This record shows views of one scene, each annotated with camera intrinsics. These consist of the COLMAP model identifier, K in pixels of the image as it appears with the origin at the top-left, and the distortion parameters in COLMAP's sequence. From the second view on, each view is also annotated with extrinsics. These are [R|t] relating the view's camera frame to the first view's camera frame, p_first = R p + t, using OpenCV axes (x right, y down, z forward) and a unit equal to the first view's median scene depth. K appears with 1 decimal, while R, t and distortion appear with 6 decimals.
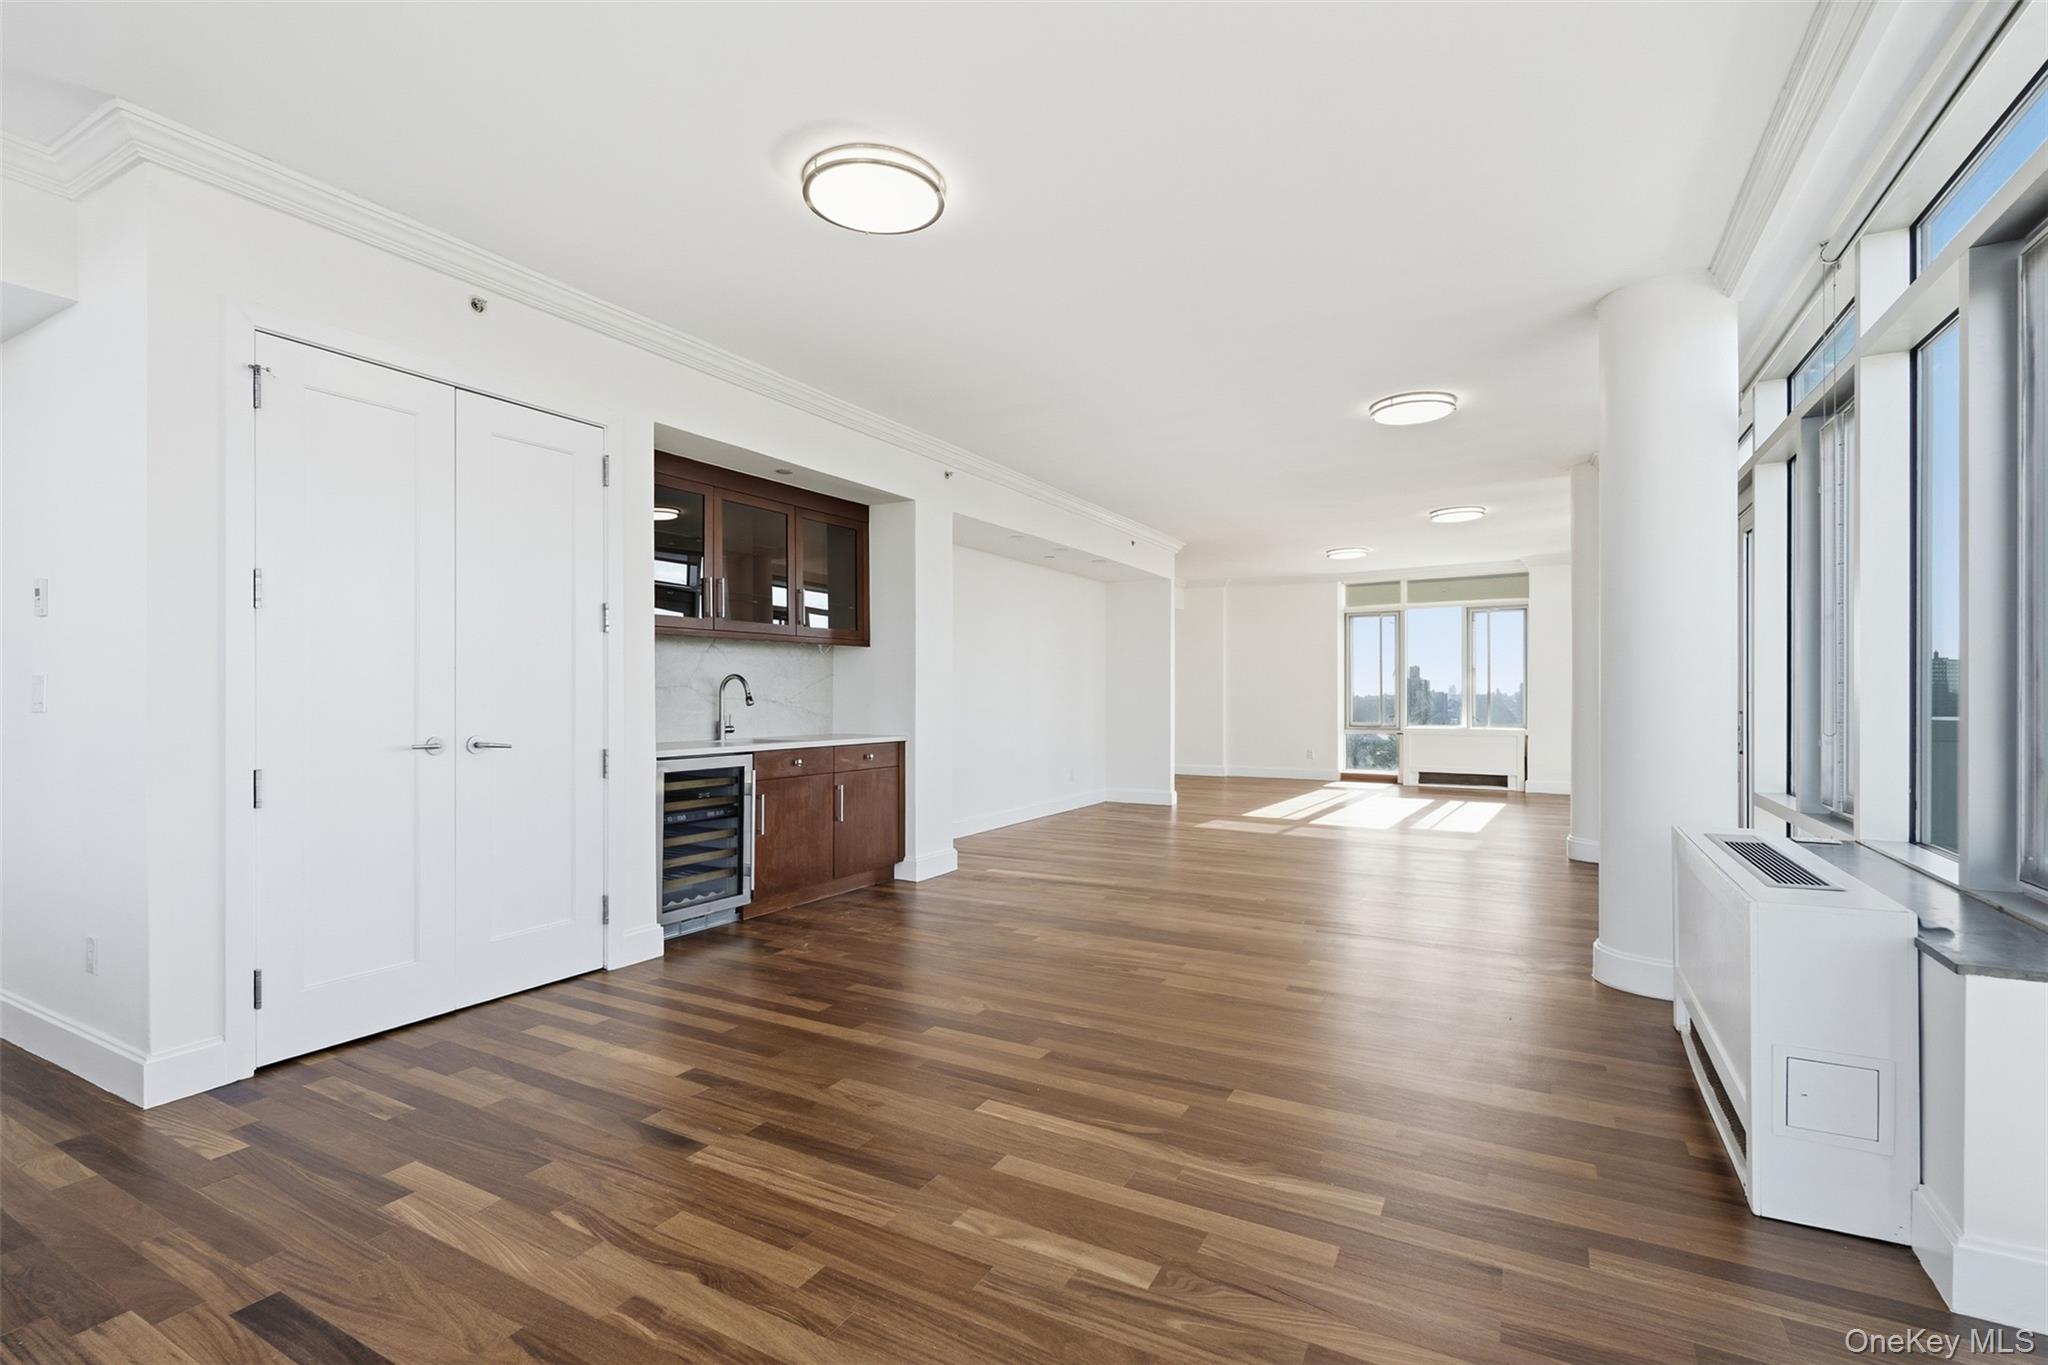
lens RADIAL K [[941.8, 0, 1016.7], [0, 941.8, 700.8], [0, 0, 1]] dist [-0.004001, 0.000480]
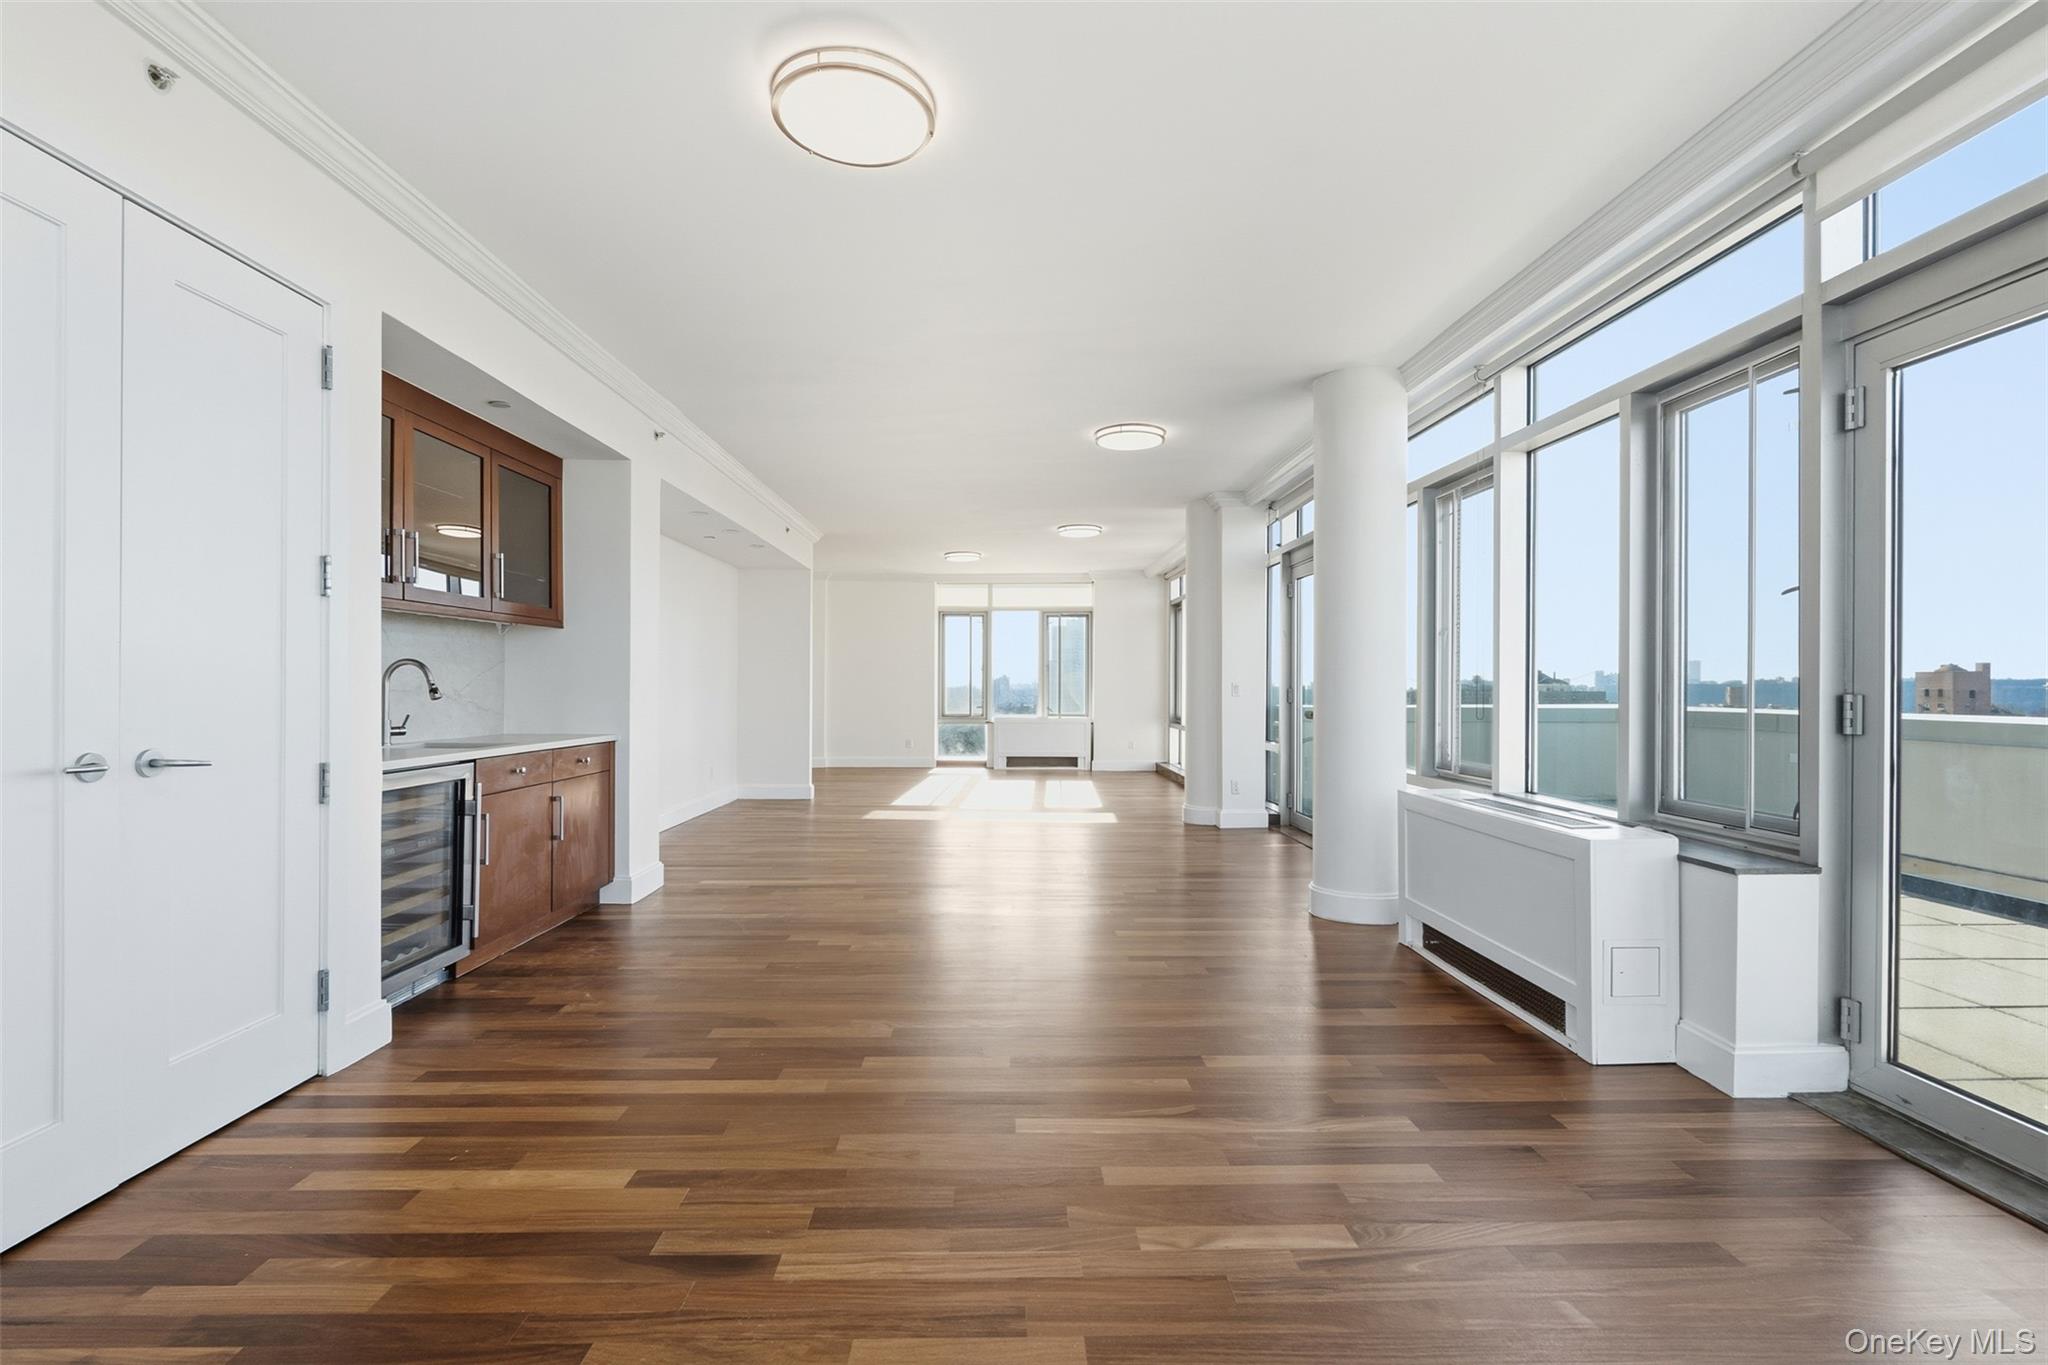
lens RADIAL K [[920.9, 0, 1027.1], [0, 920.9, 691.9], [0, 0, 1]] dist [-0.004279, 0.000445]
pose [[0.858072, 0.001396, 0.513528, -0.330965], [-0.001216, 0.999999, -0.000686, -0.001591], [-0.513528, -0.000035, 0.858073, 0.137089]]
